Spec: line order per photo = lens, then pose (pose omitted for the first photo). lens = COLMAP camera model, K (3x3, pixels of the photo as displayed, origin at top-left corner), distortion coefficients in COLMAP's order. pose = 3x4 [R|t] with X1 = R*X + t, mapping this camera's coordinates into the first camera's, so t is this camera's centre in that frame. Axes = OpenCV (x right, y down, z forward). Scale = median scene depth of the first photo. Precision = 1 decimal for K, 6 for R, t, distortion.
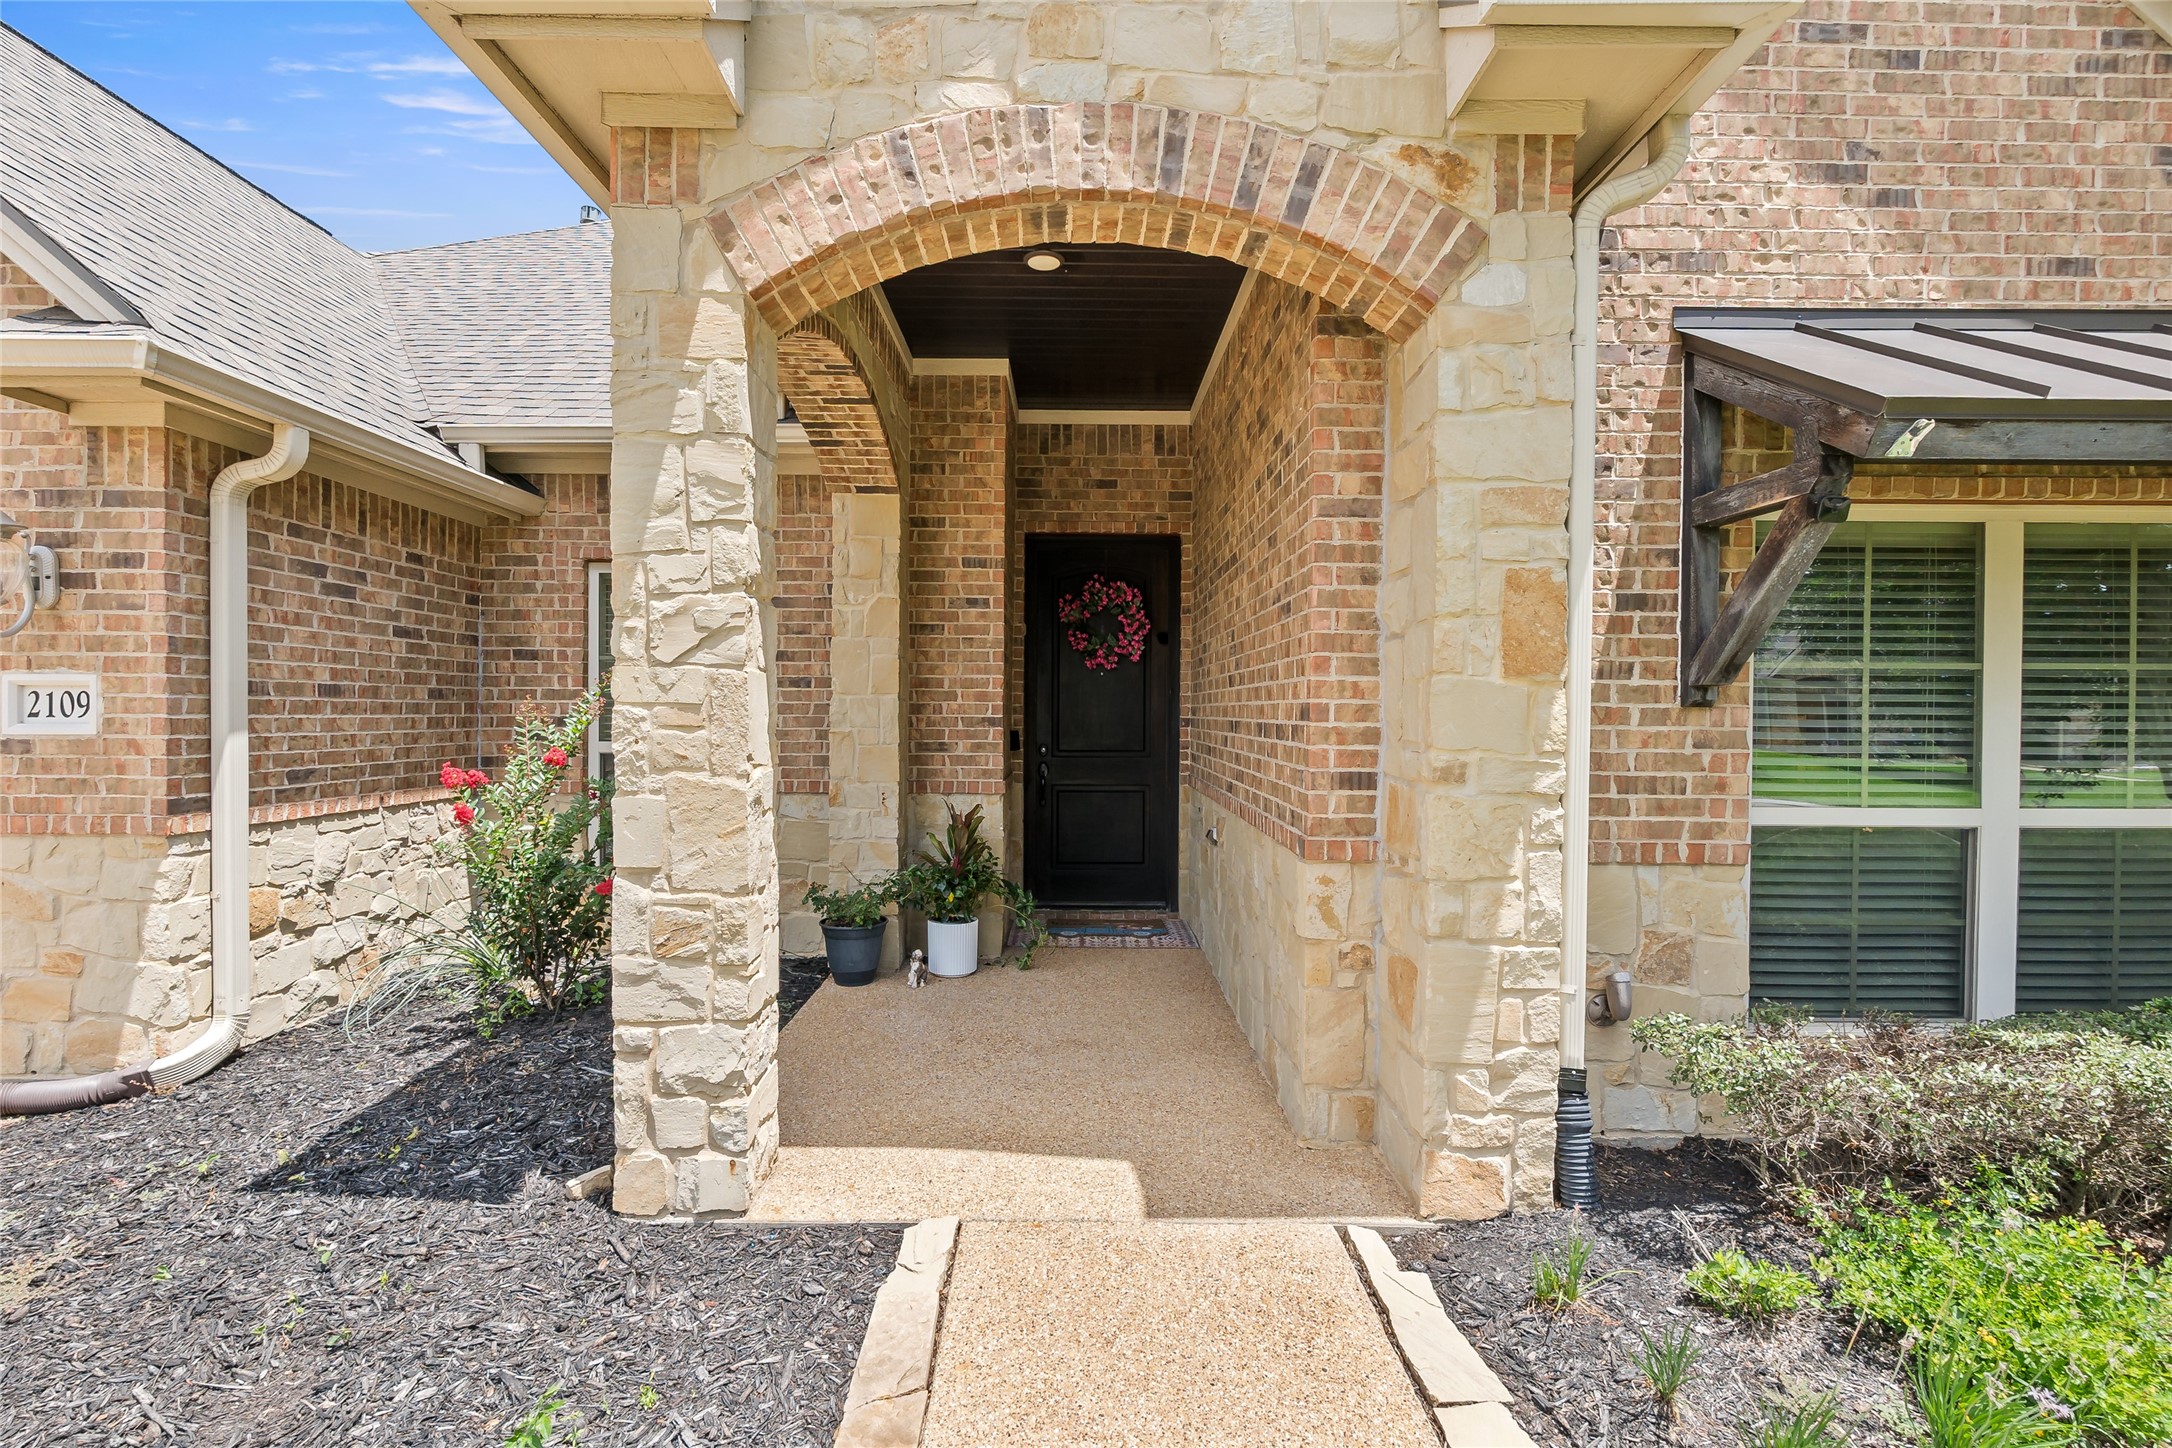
lens RADIAL K [[1002.3, 0, 1081.1], [0, 1002.3, 717.6], [0, 0, 1]] dist [-0.003748, -0.000514]
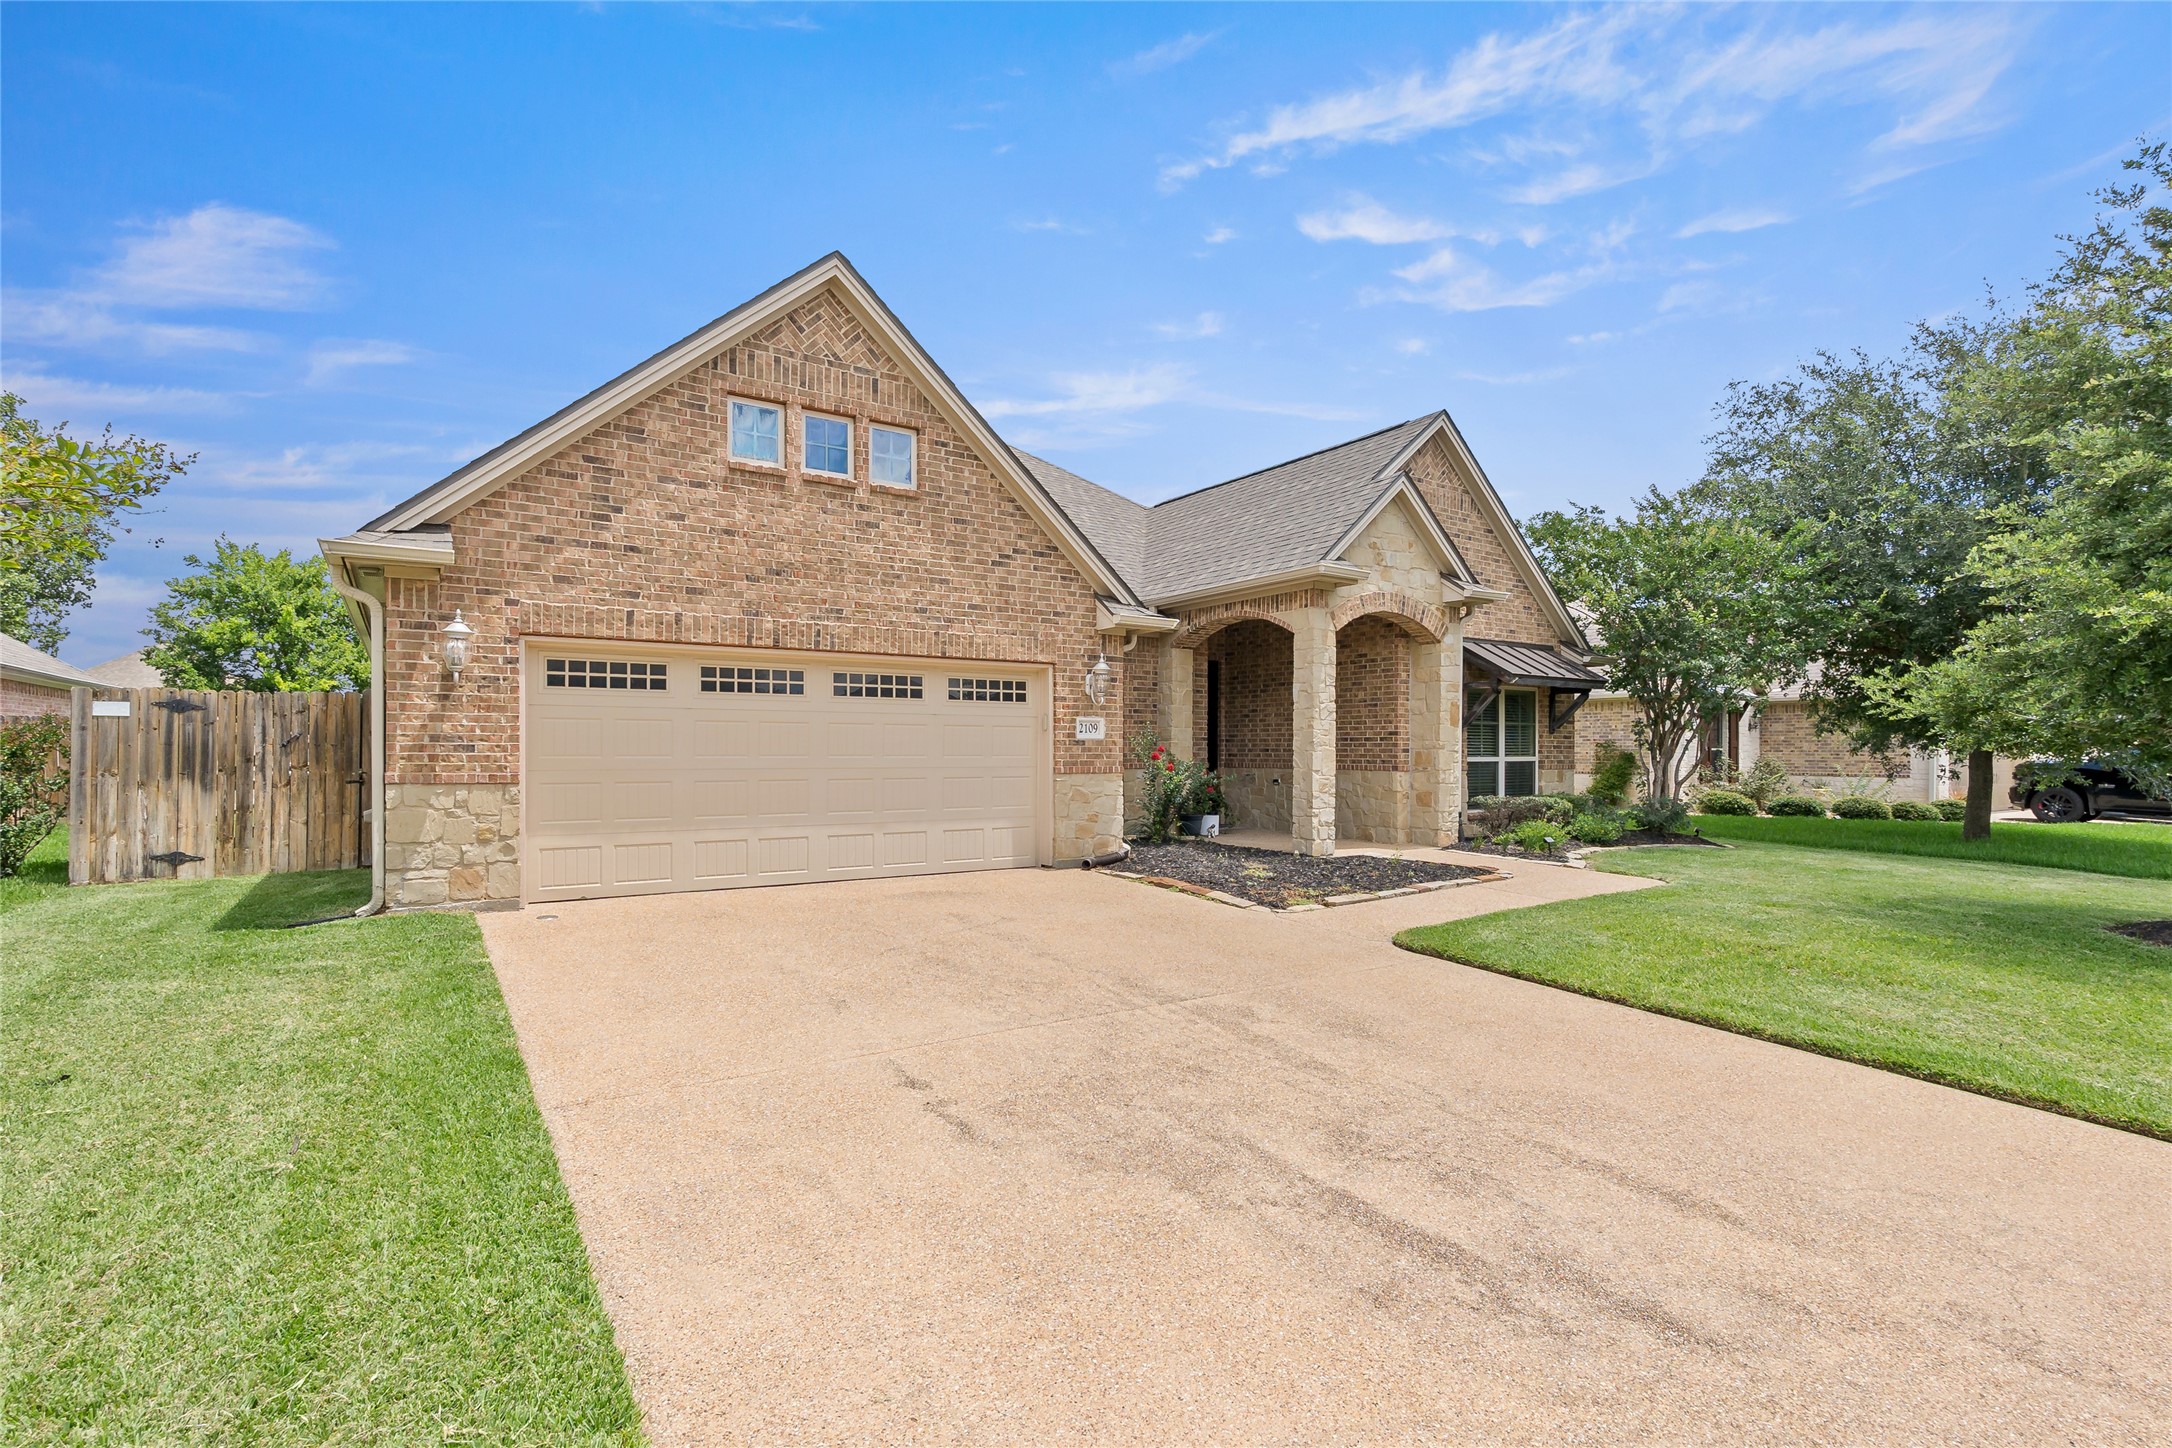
lens RADIAL K [[1002.3, 0, 1086.4], [0, 1002.3, 732.3], [0, 0, 1]] dist [-0.003748, -0.000514]
pose [[0.828373, 0.006220, 0.560142, -3.007933], [0.004424, 0.999835, -0.017644, 0.056221], [-0.560159, 0.017094, 0.828209, -1.584831]]
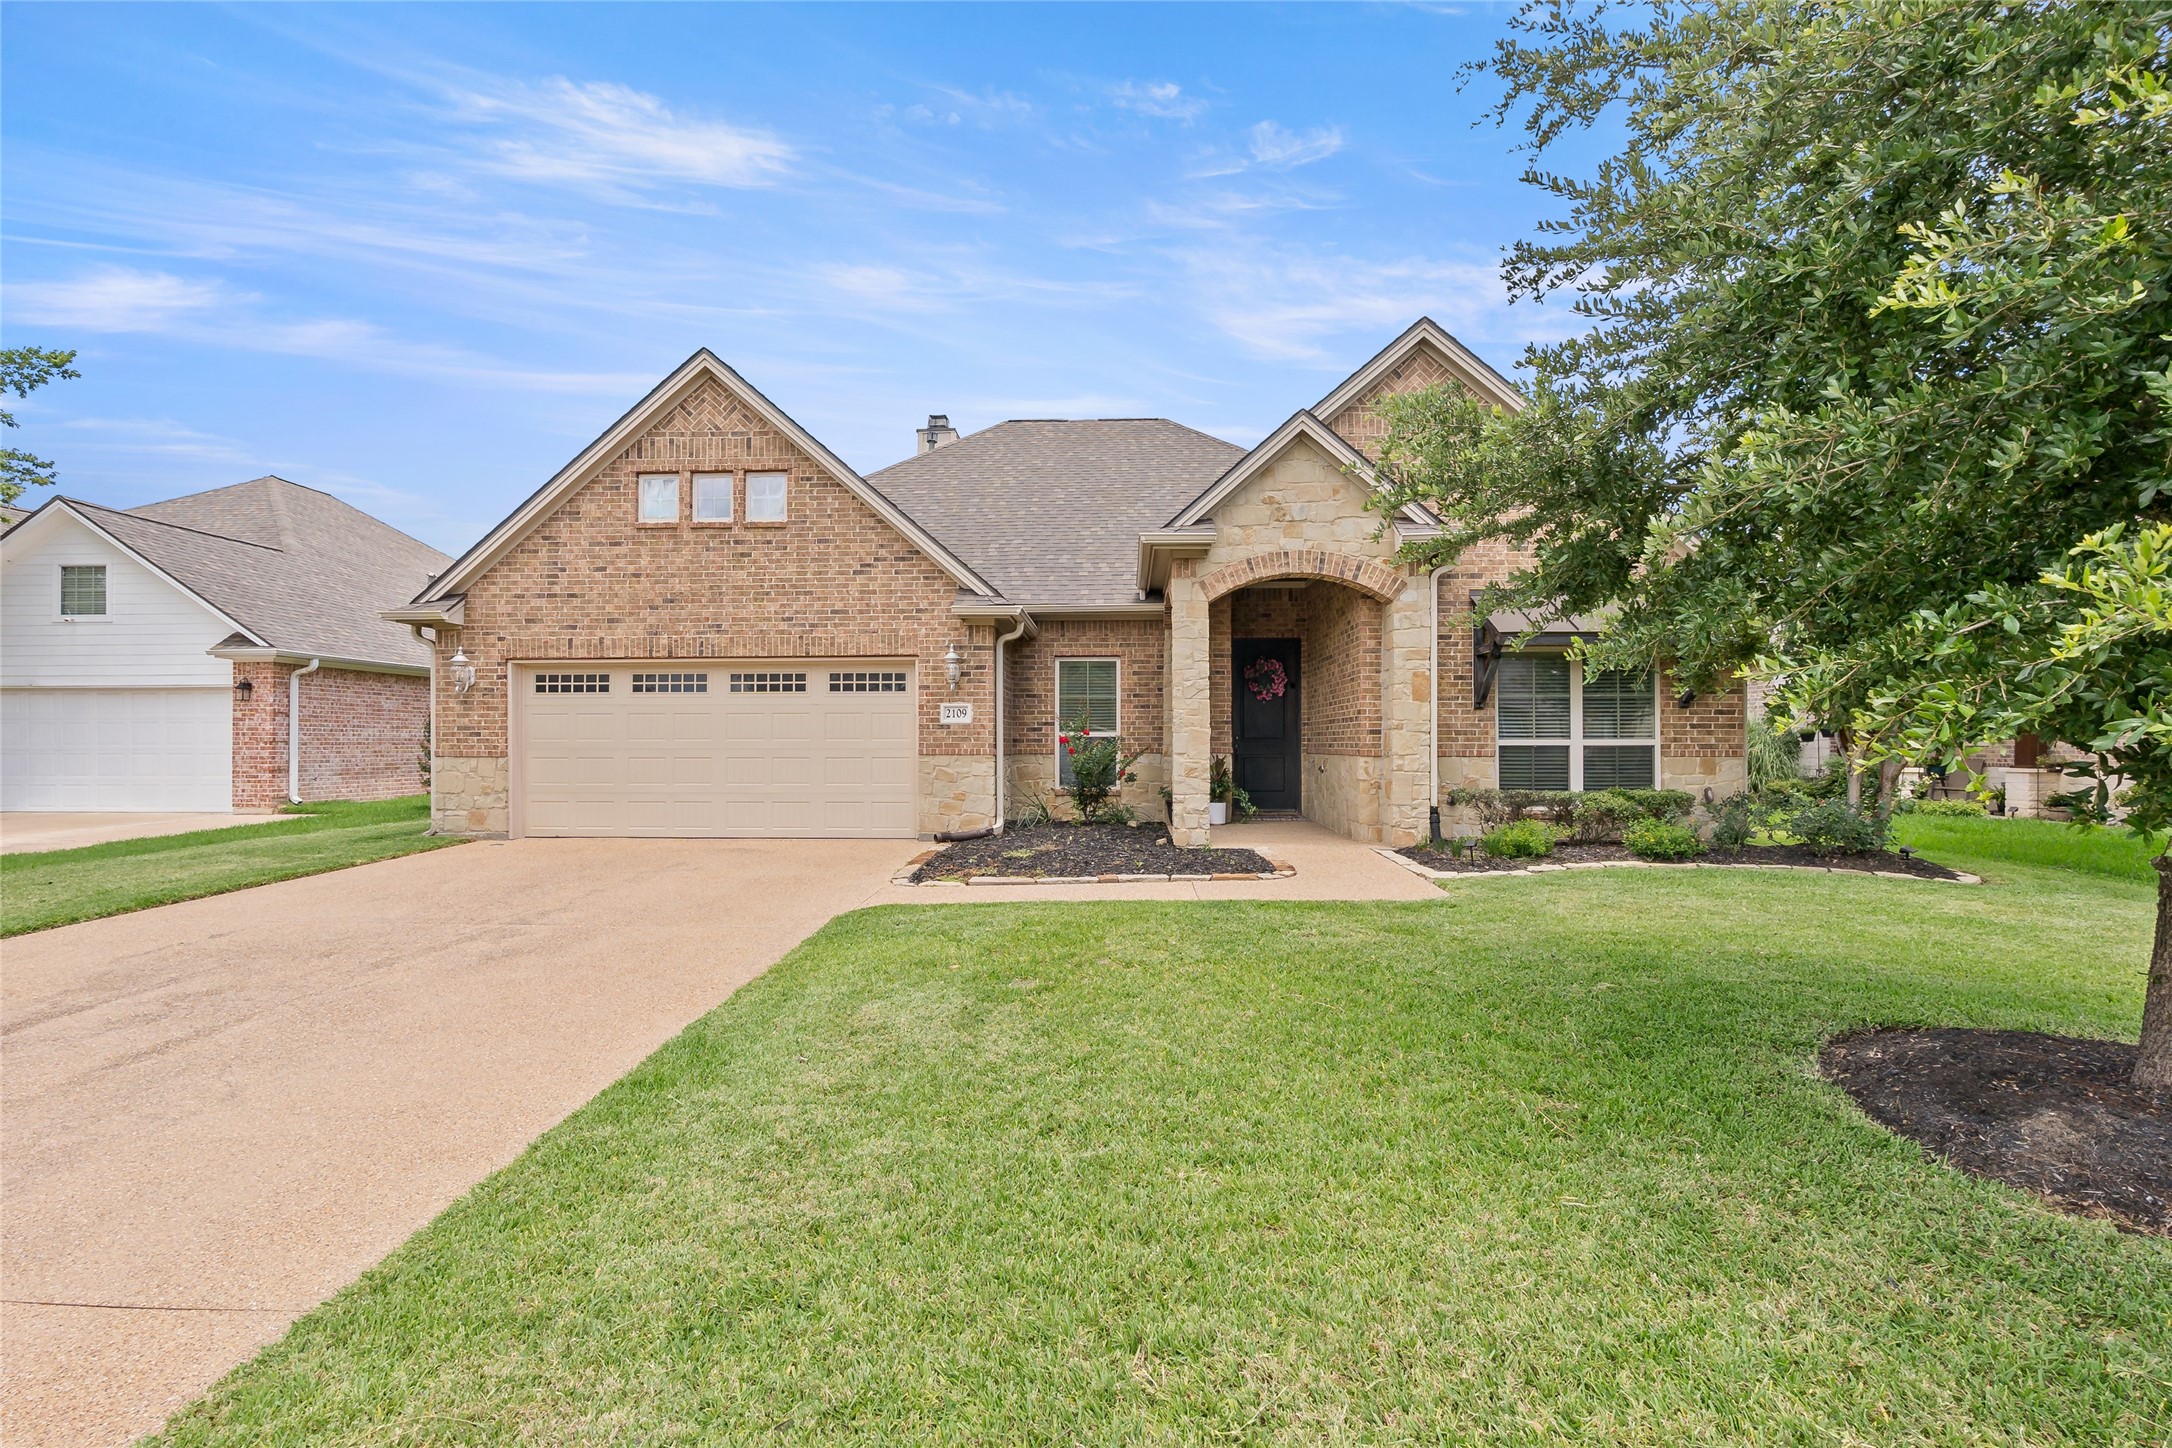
lens RADIAL K [[1002.3, 0, 1093.2], [0, 1002.3, 724.5], [0, 0, 1]] dist [-0.003748, -0.000514]
pose [[0.999081, -0.007702, -0.042161, -0.527512], [0.006581, 0.999623, -0.026665, 0.122553], [0.042351, 0.026363, 0.998755, -2.395833]]
